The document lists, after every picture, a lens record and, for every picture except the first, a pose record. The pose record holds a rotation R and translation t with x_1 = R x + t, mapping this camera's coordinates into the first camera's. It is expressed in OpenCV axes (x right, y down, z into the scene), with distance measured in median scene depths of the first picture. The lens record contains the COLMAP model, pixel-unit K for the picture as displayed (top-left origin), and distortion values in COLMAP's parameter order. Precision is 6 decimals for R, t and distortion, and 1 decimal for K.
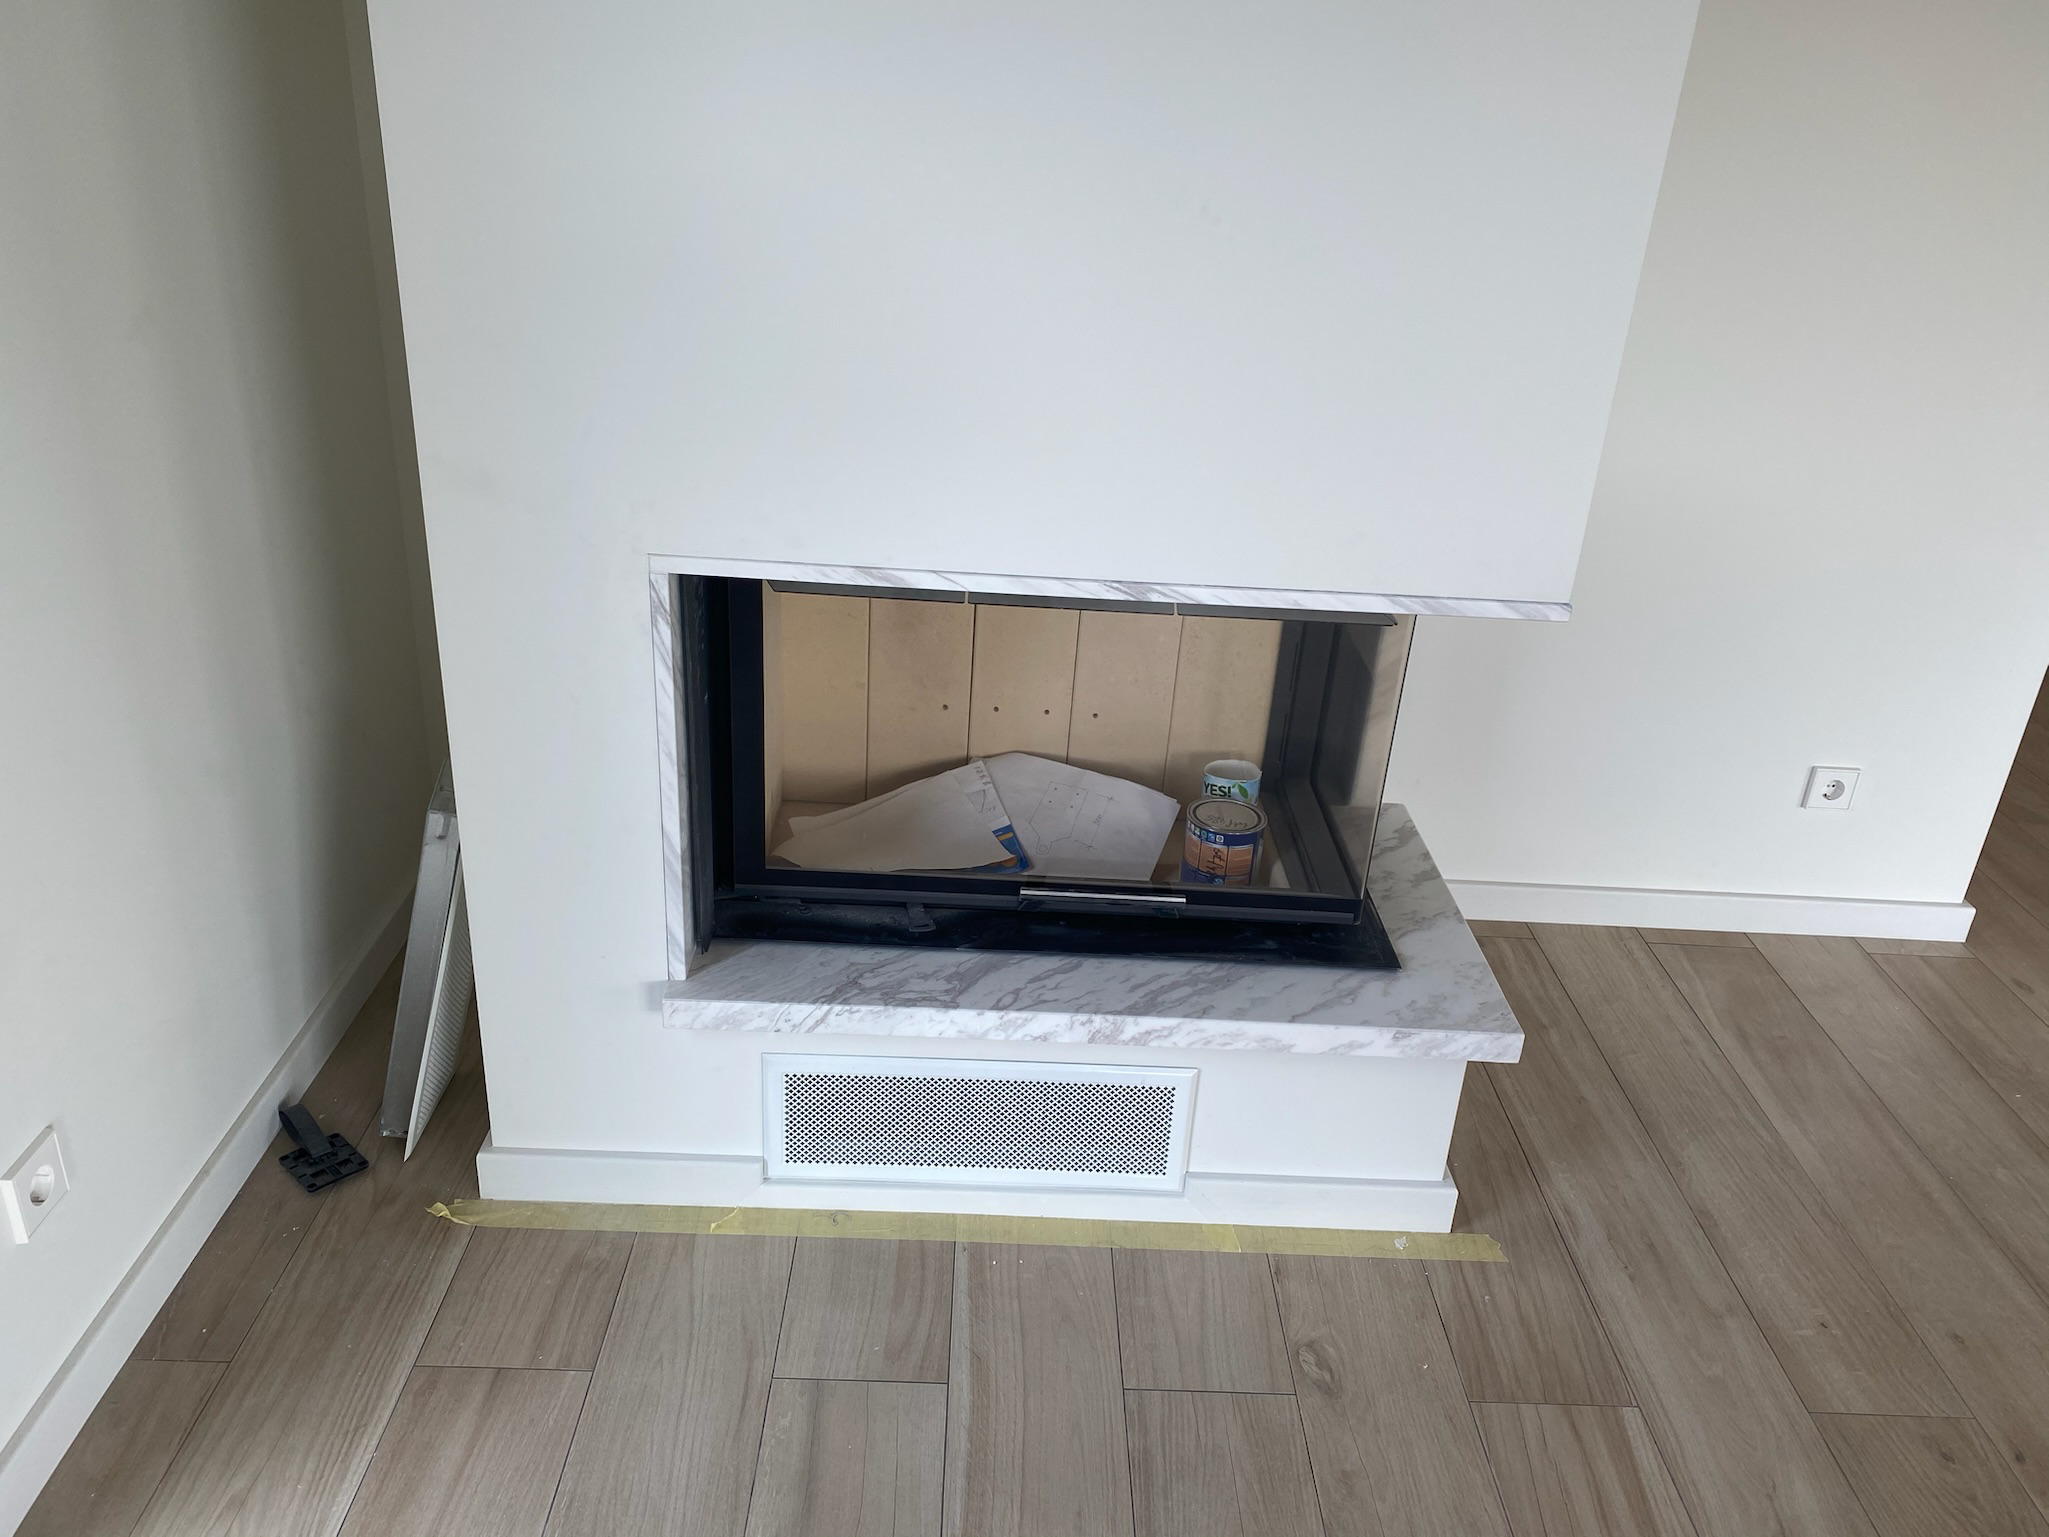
lens RADIAL K [[1601.7, 0, 1024.5], [0, 1601.7, 768.5], [0, 0, 1]] dist [0.087435, -0.150688]
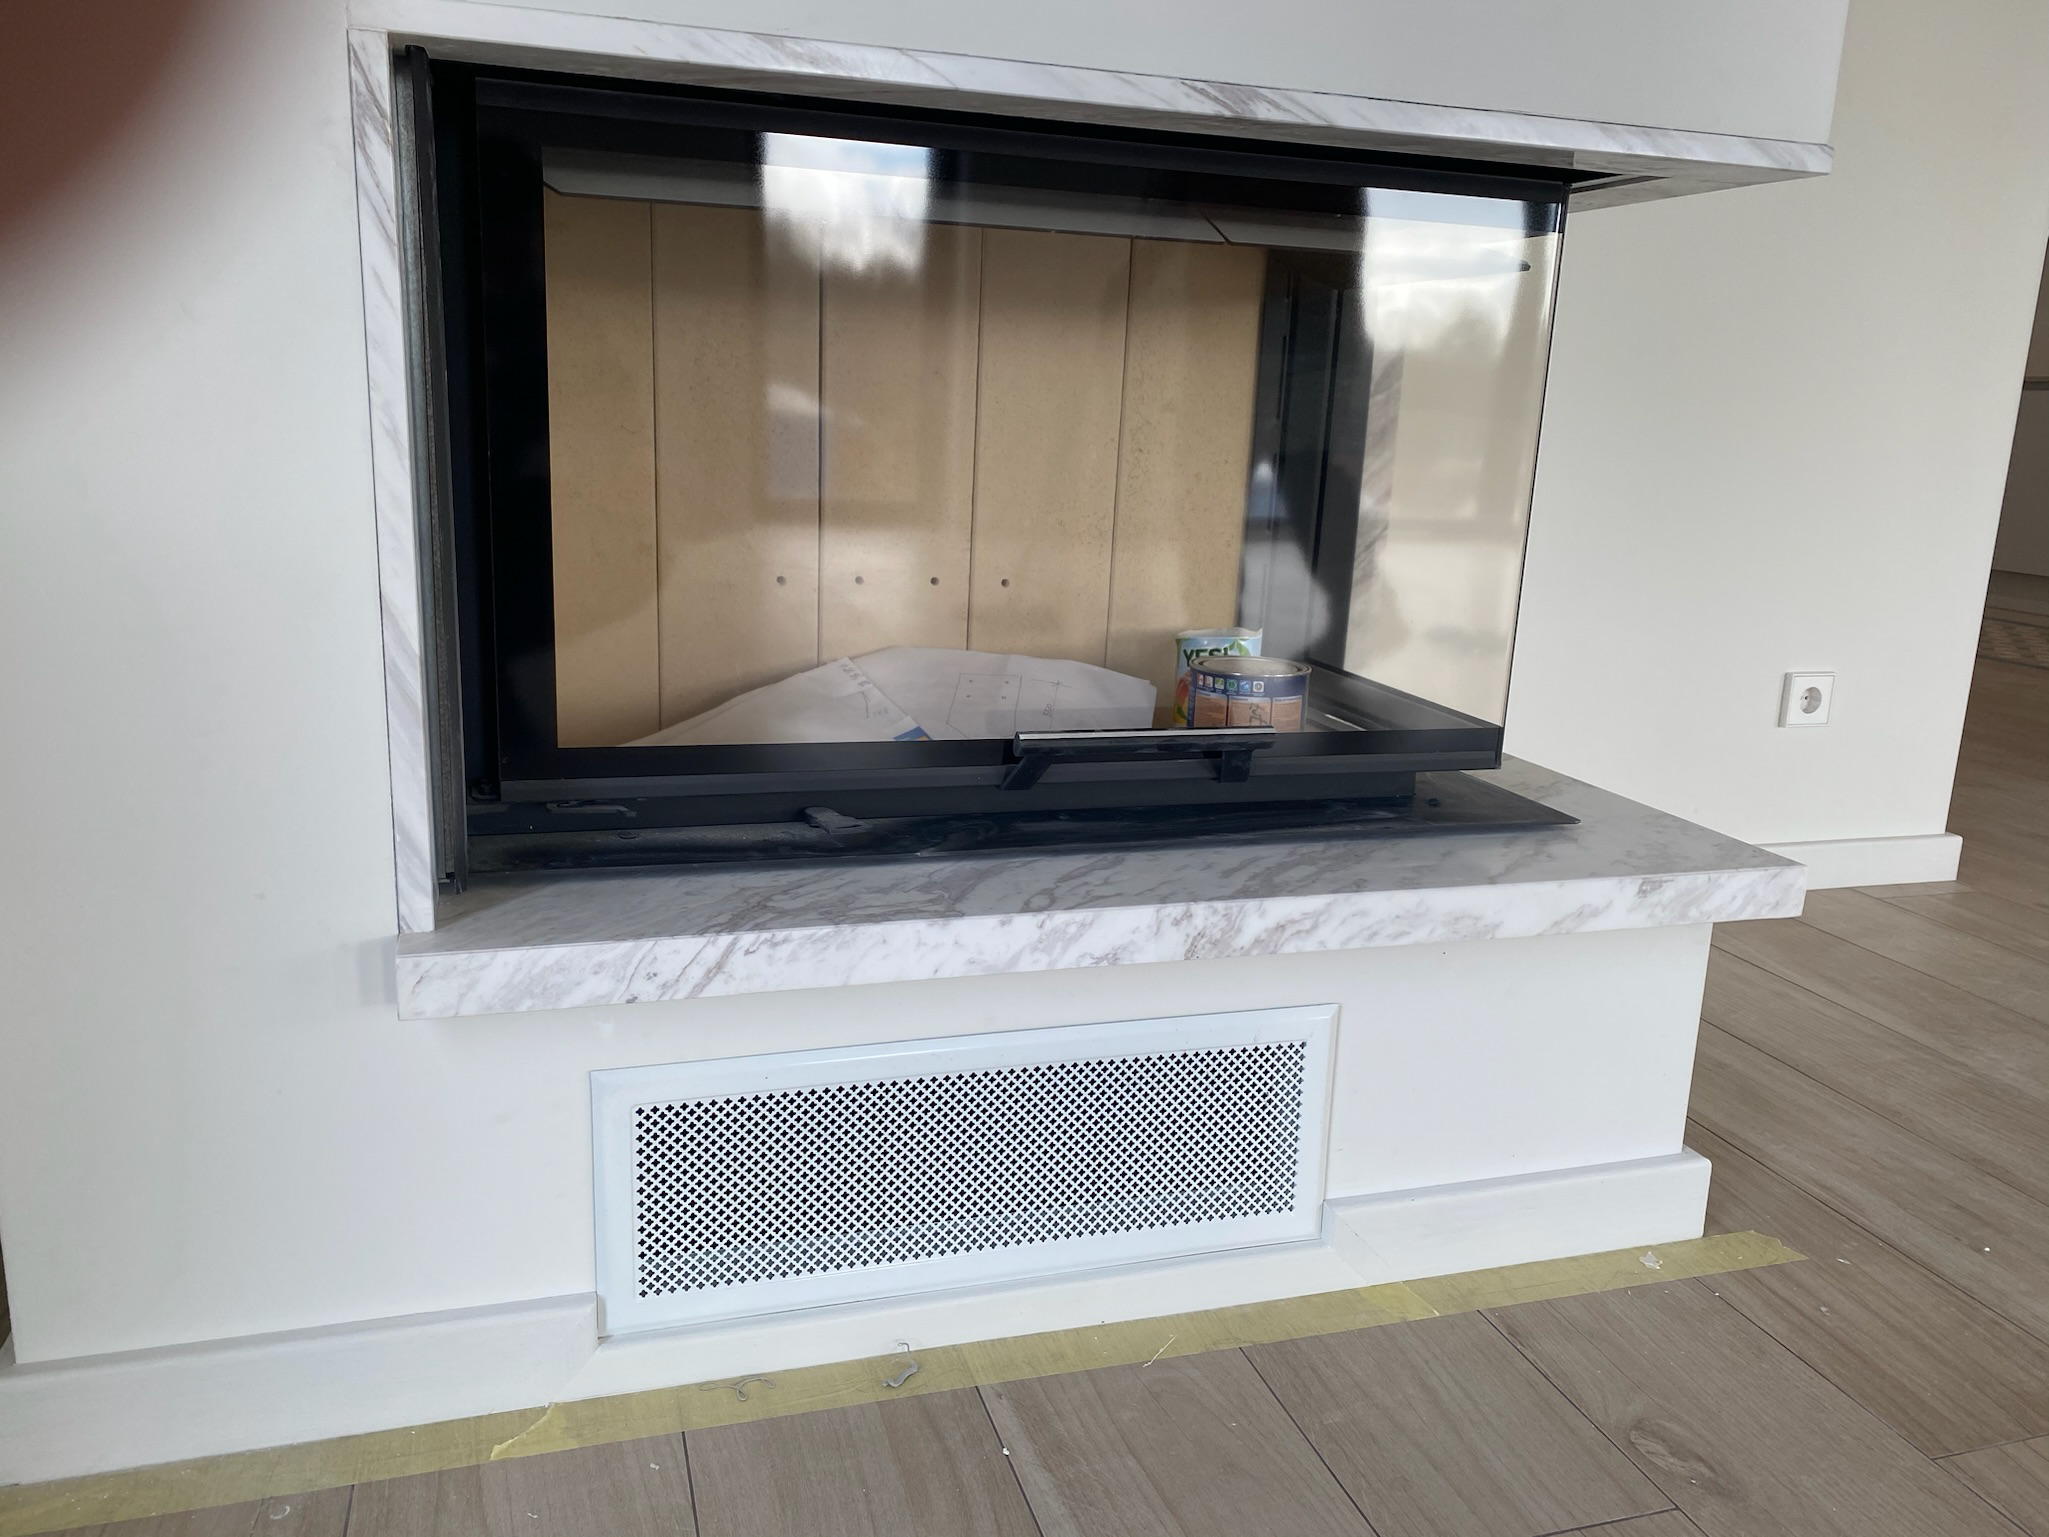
lens RADIAL K [[1584.8, 0, 1024.5], [0, 1584.8, 768.5], [0, 0, 1]] dist [0.050606, -0.063285]
pose [[0.958372, -0.085154, 0.272528, -0.162979], [0.139052, 0.972849, -0.185014, 0.199602], [-0.249374, 0.215208, 0.944192, 0.458721]]
